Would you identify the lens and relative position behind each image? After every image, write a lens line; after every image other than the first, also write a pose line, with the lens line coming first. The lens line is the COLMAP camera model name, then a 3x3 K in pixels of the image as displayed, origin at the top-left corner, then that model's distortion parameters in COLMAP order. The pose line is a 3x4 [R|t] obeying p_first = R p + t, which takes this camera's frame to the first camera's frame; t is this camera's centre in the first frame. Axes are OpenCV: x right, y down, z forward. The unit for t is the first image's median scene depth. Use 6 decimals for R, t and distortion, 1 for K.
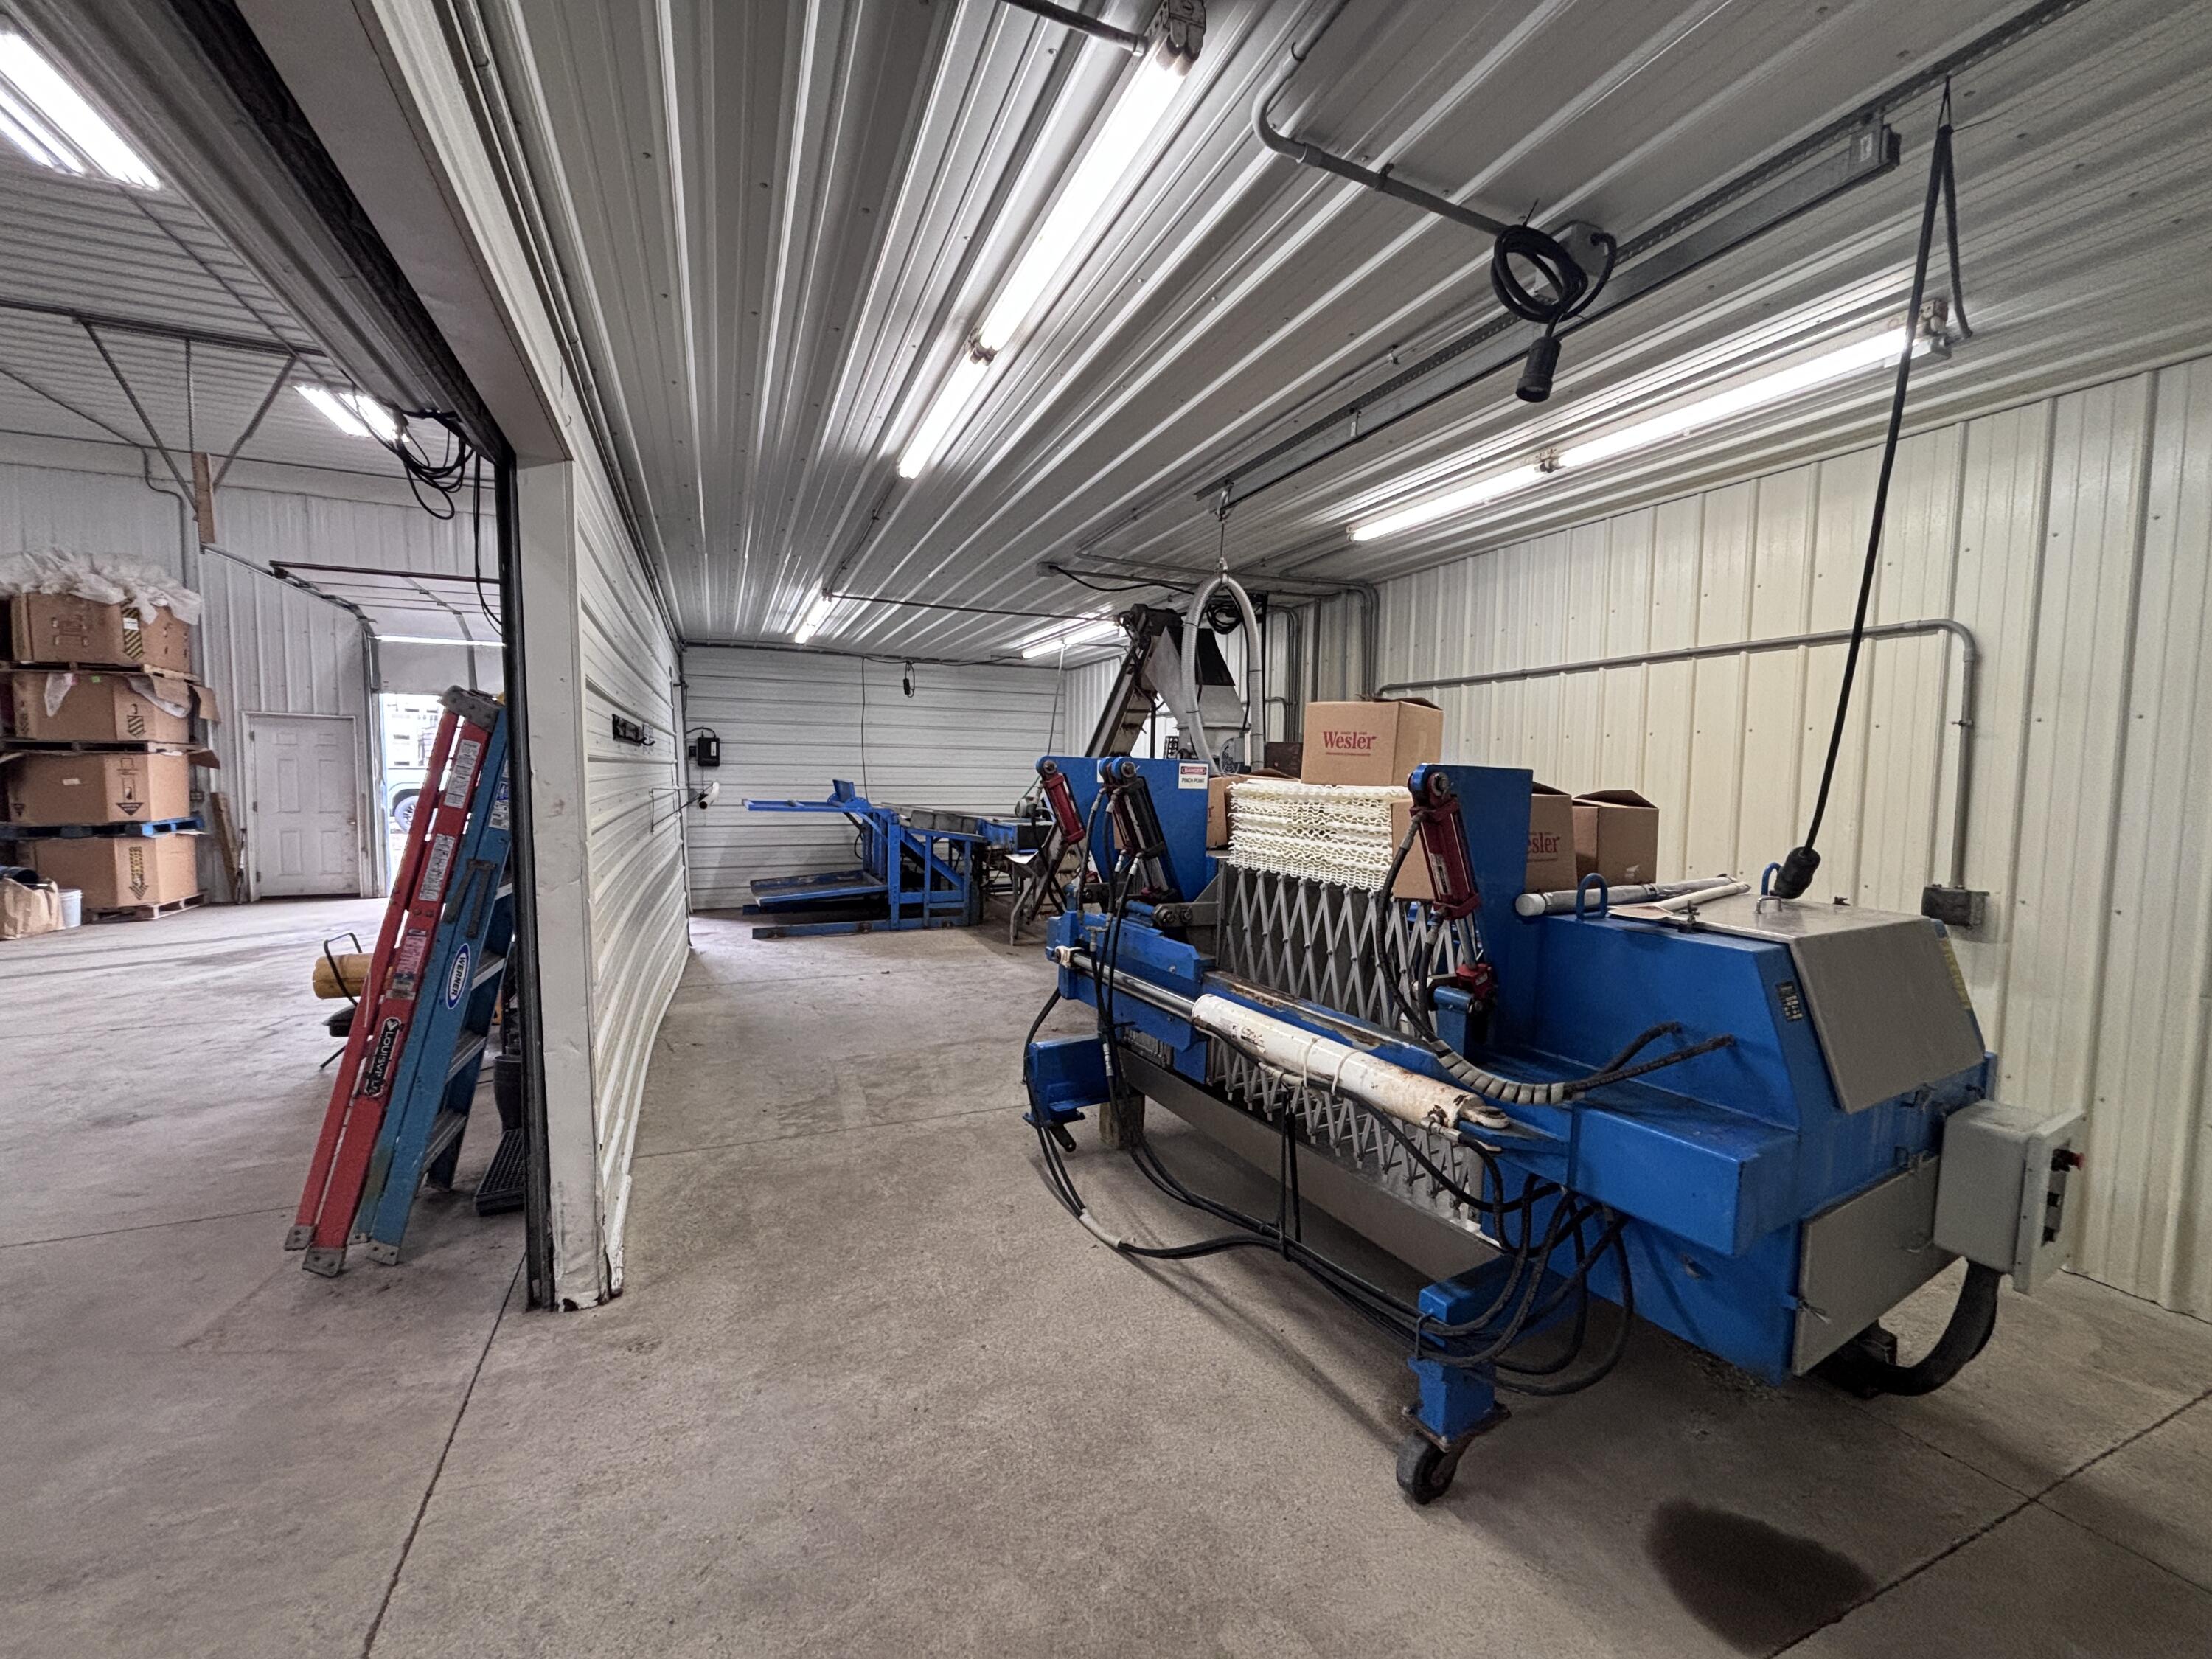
lens RADIAL K [[896.3, 0, 1103.2], [0, 896.3, 829.9], [0, 0, 1]] dist [0.030494, -0.013982]
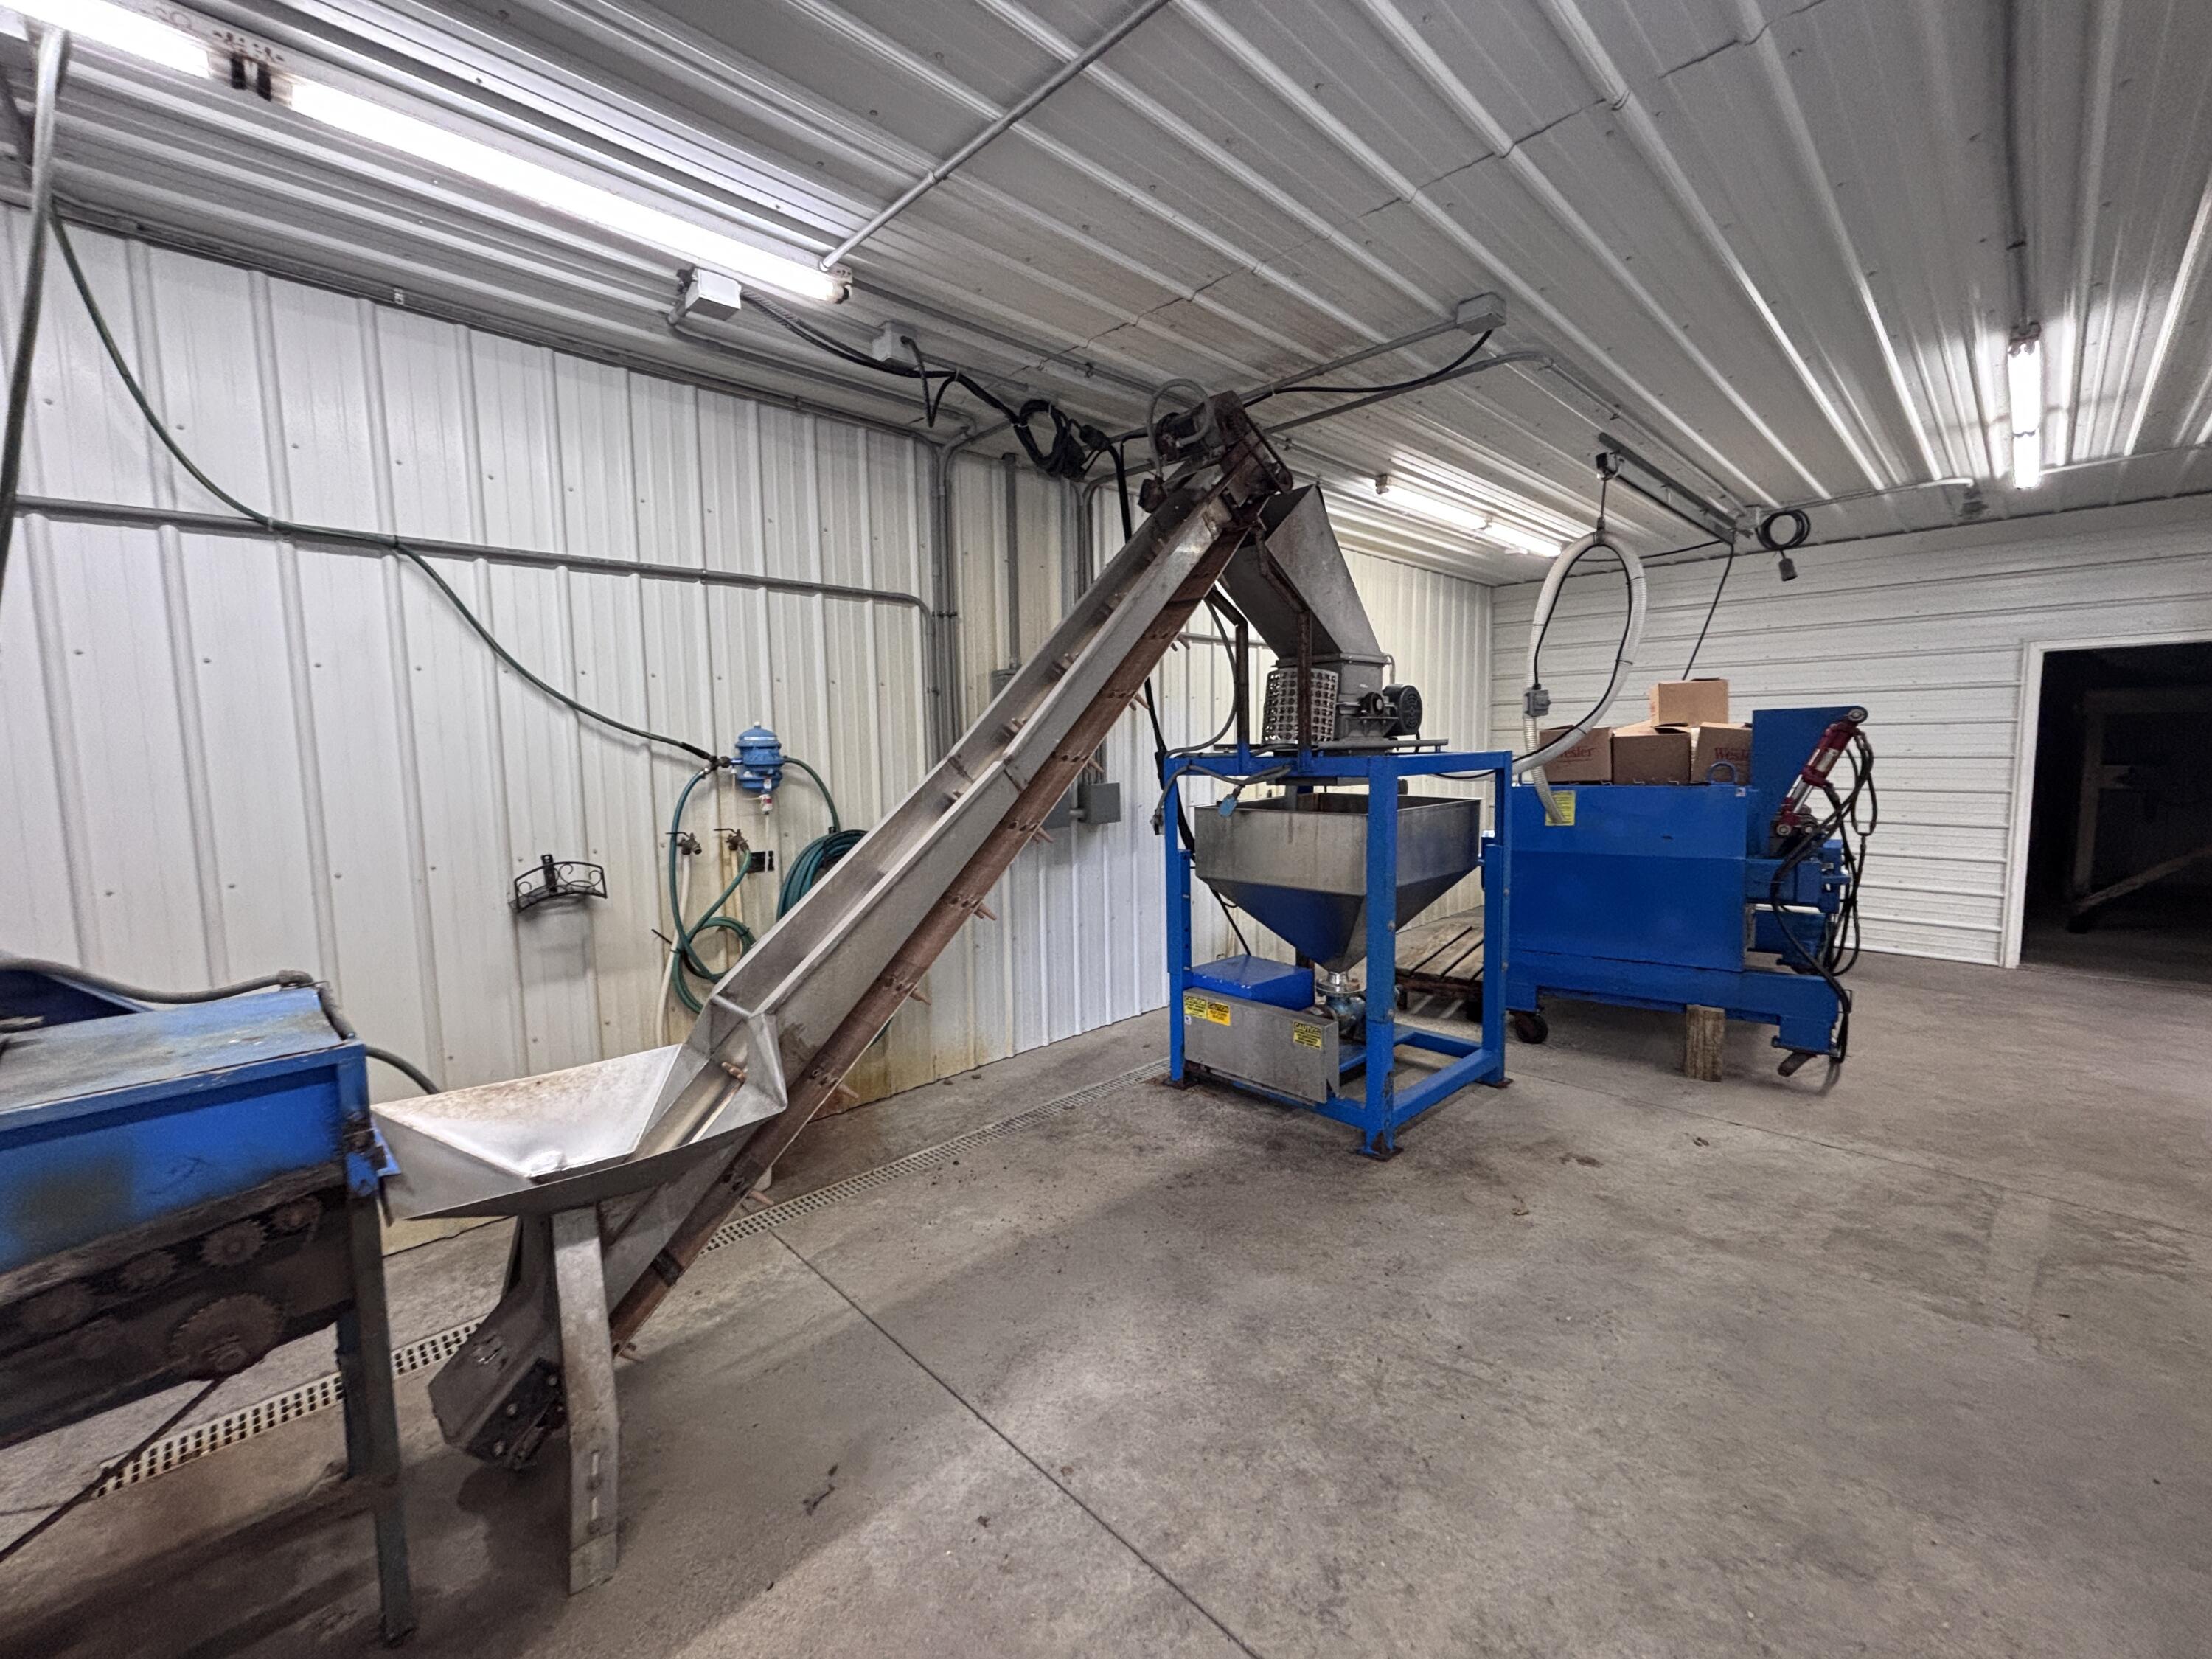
lens RADIAL K [[896.3, 0, 1103.2], [0, 896.3, 829.9], [0, 0, 1]] dist [0.030494, -0.013982]
pose [[-0.363718, -0.100040, 0.926122, -0.593225], [0.072581, 0.988150, 0.135245, -0.112485], [-0.928677, 0.116410, -0.352147, 1.744264]]
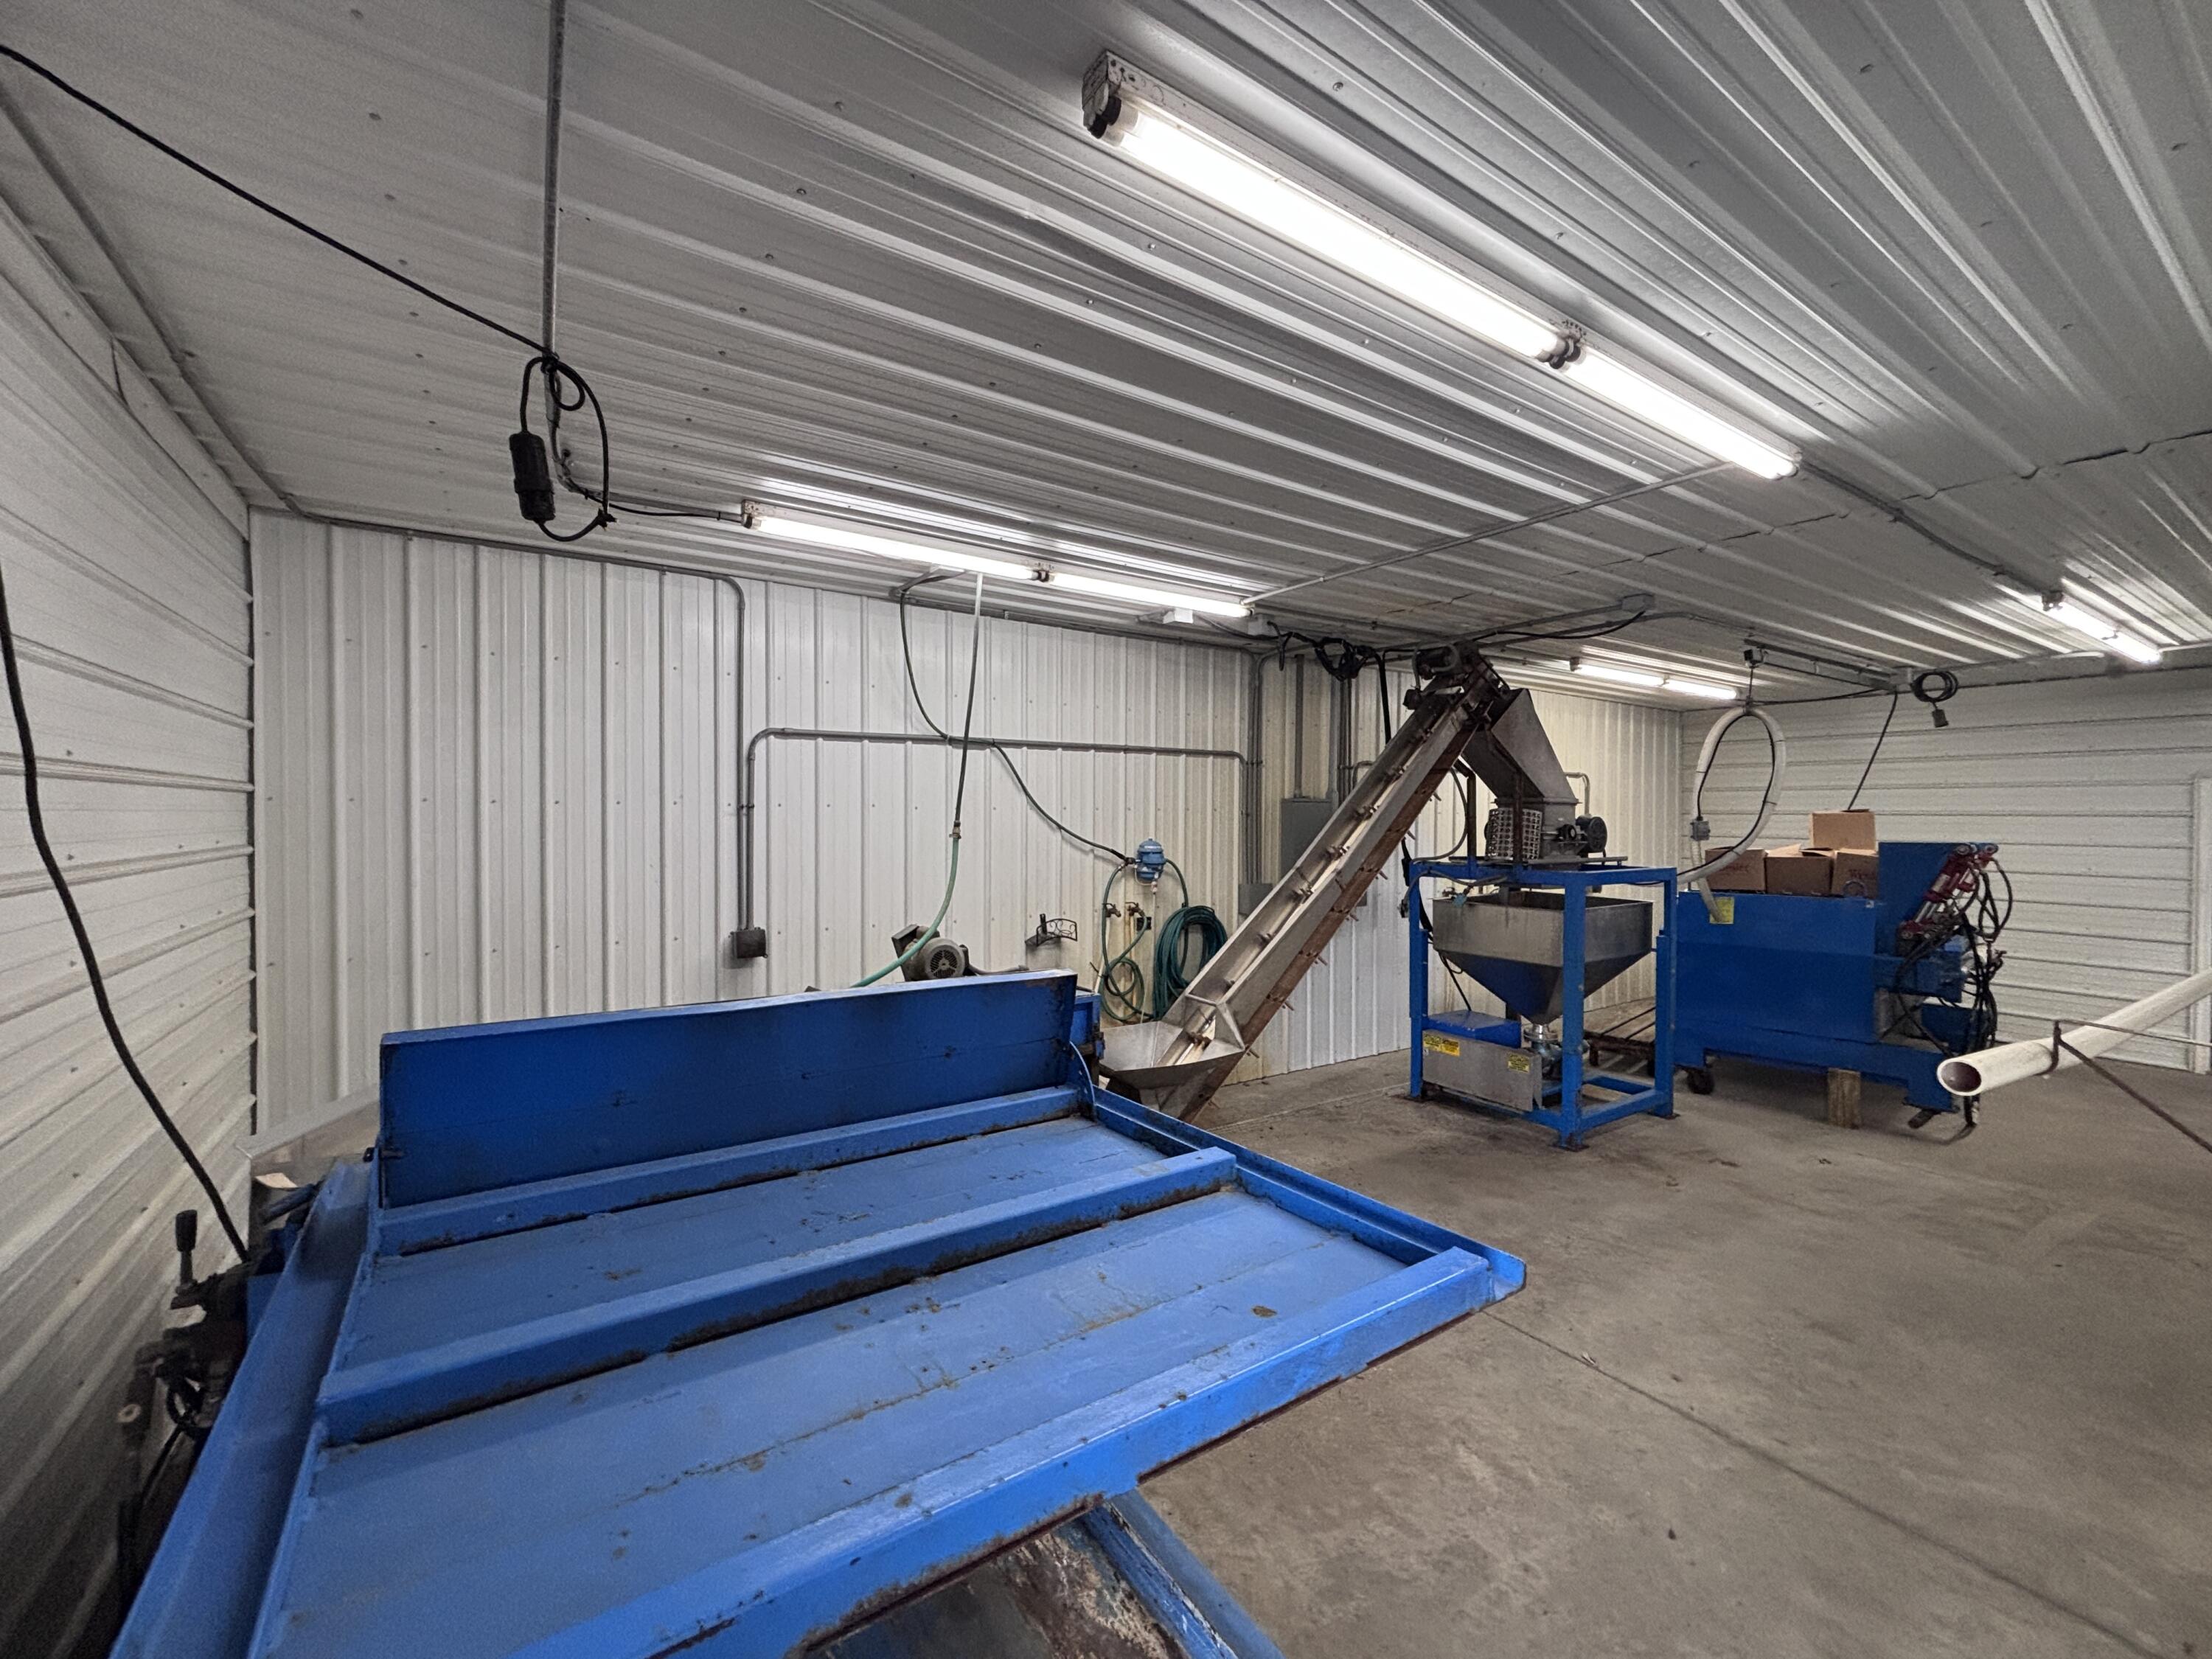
lens RADIAL K [[897.3, 0, 1106.0], [0, 897.3, 829.5], [0, 0, 1]] dist [0.003021, -0.000078]
pose [[-0.181426, -0.031477, 0.982901, -0.949966], [0.056821, 0.997482, 0.042432, -0.184675], [-0.981762, 0.063548, -0.179181, 2.011486]]
